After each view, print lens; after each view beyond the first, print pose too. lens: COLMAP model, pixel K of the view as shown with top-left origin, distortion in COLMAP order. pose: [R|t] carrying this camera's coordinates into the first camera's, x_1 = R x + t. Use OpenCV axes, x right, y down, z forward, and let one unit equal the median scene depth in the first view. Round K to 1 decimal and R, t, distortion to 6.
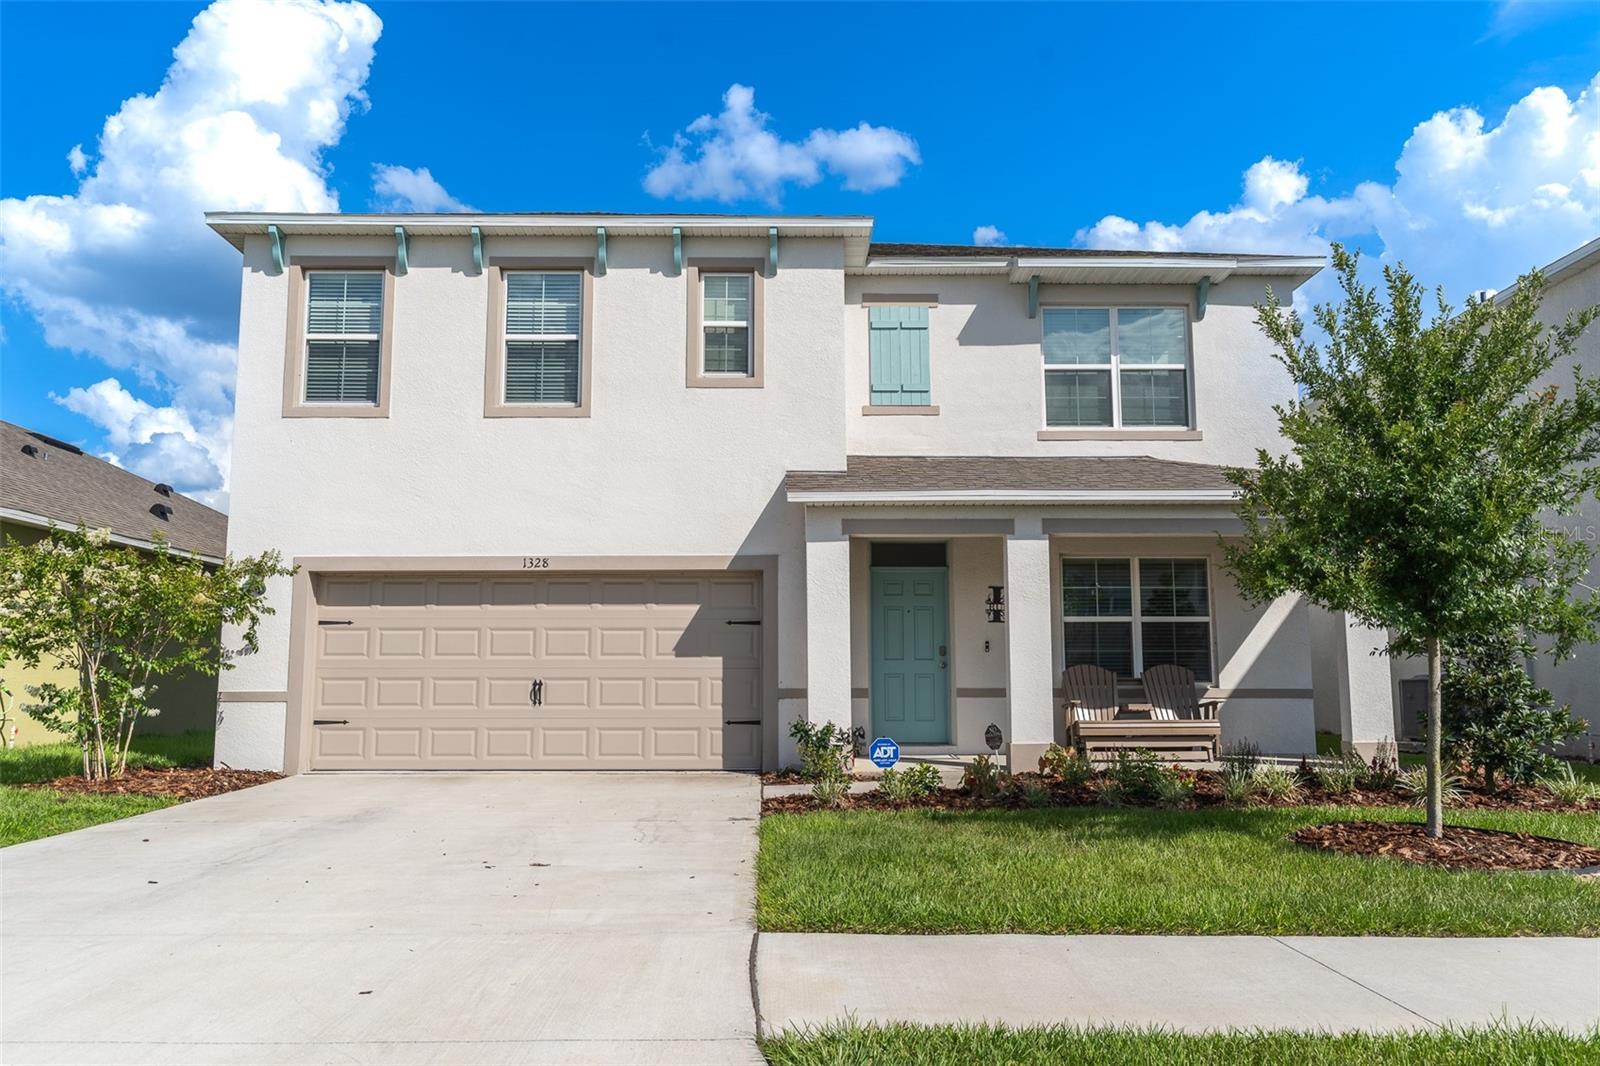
lens RADIAL K [[1209.7, 0, 800.5], [0, 1209.7, 528.2], [0, 0, 1]] dist [-0.006952, -0.001156]
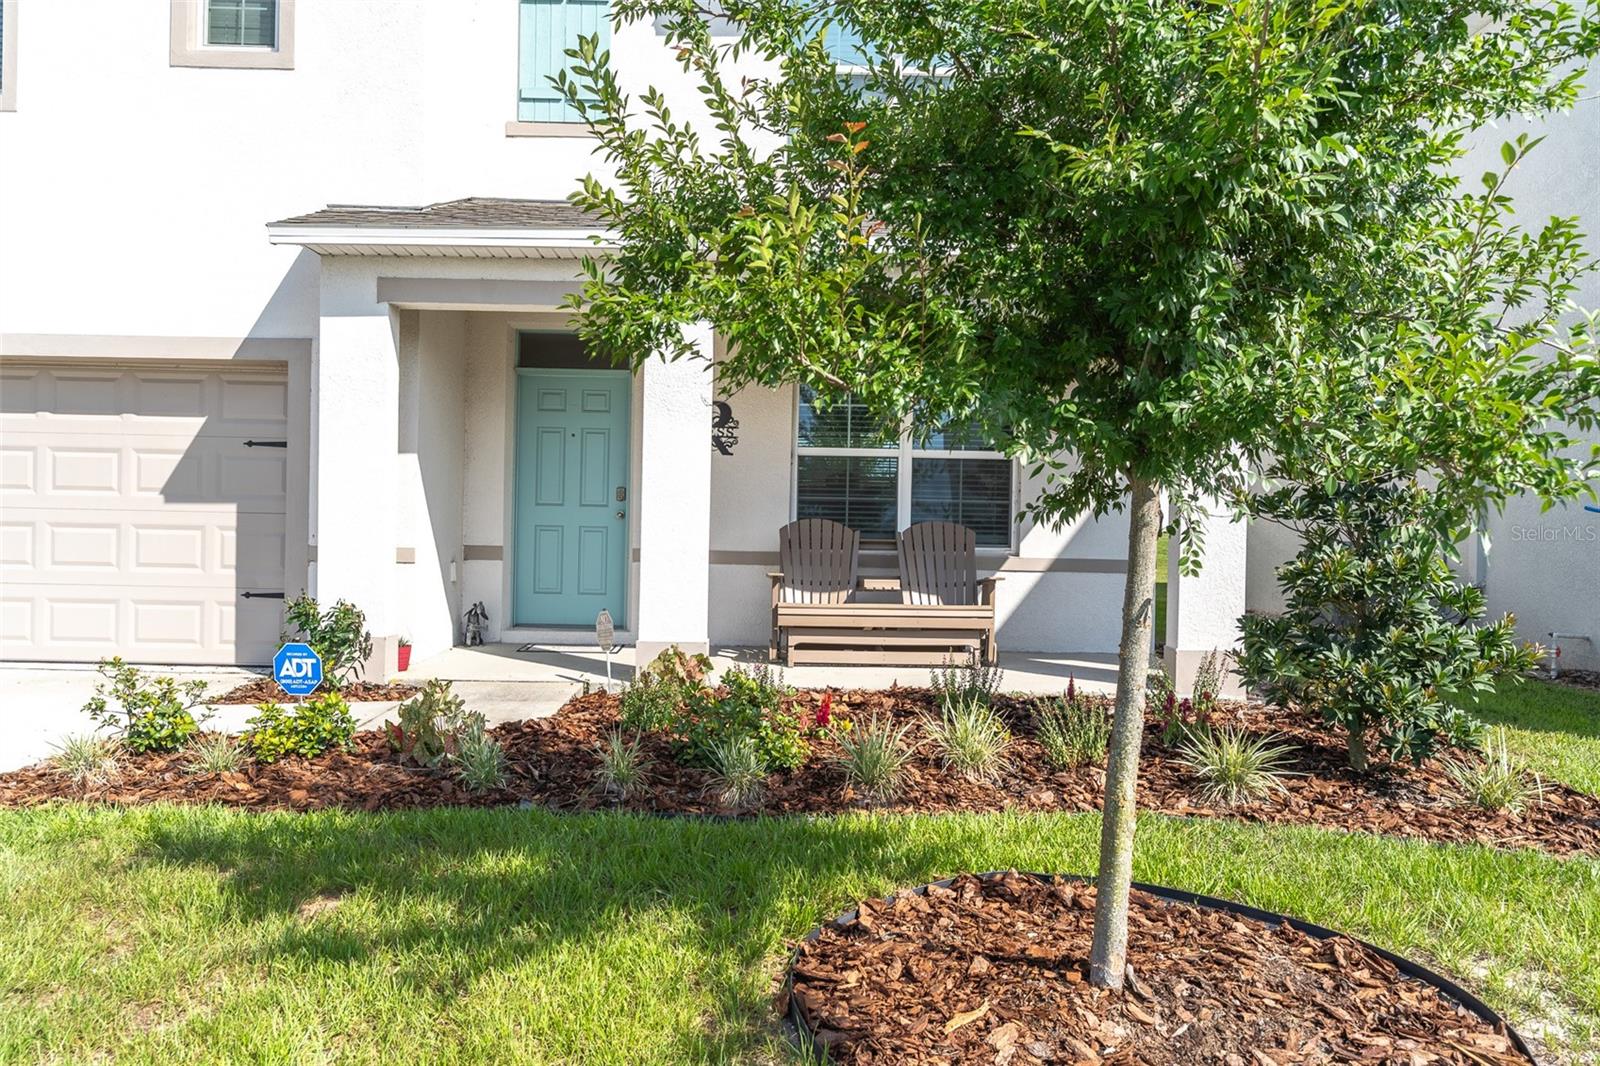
lens RADIAL K [[1209.7, 0, 793.1], [0, 1209.7, 534.9], [0, 0, 1]] dist [-0.006952, -0.001156]
pose [[0.999757, 0.021626, 0.004203, 0.235219], [-0.021994, 0.990702, 0.134263, 0.033658], [-0.001260, -0.134323, 0.990937, 0.353858]]
